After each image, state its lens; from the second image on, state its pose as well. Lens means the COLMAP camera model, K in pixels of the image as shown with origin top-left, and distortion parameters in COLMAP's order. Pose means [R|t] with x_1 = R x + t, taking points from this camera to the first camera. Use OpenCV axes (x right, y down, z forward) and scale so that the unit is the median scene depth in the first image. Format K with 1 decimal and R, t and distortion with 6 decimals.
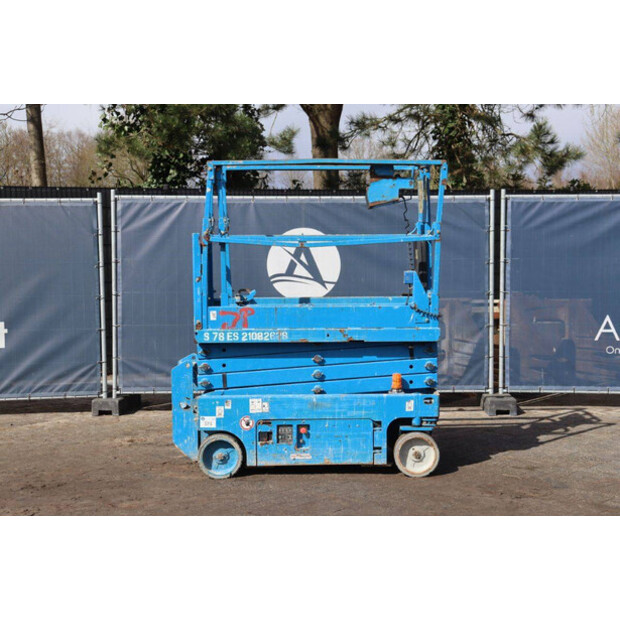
lens RADIAL K [[1040.4, 0, 307.8], [0, 1040.4, 309.8], [0, 0, 1]] dist [0.145807, 0.000000]
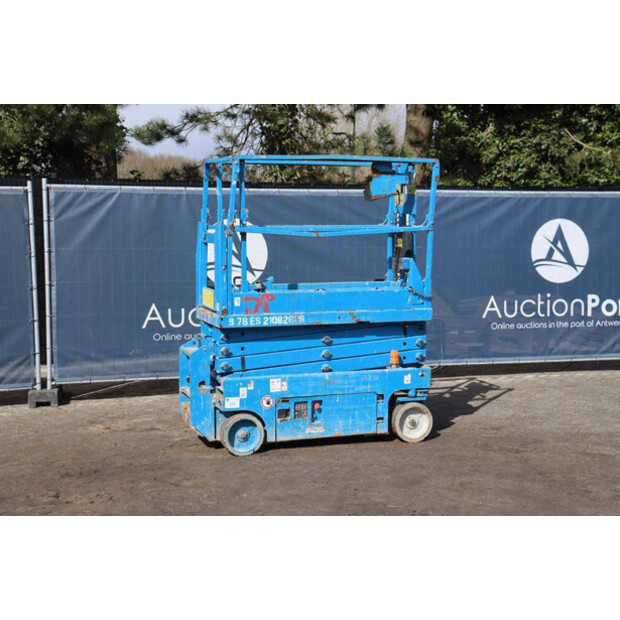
lens RADIAL K [[1016.8, 0, 310.0], [0, 1016.8, 309.3], [0, 0, 1]] dist [0.148338, 0.000000]
pose [[0.949571, -0.023173, 0.312694, -0.338844], [0.019726, 0.999705, 0.014183, 0.000139], [-0.312931, -0.007300, 0.949748, -0.001486]]
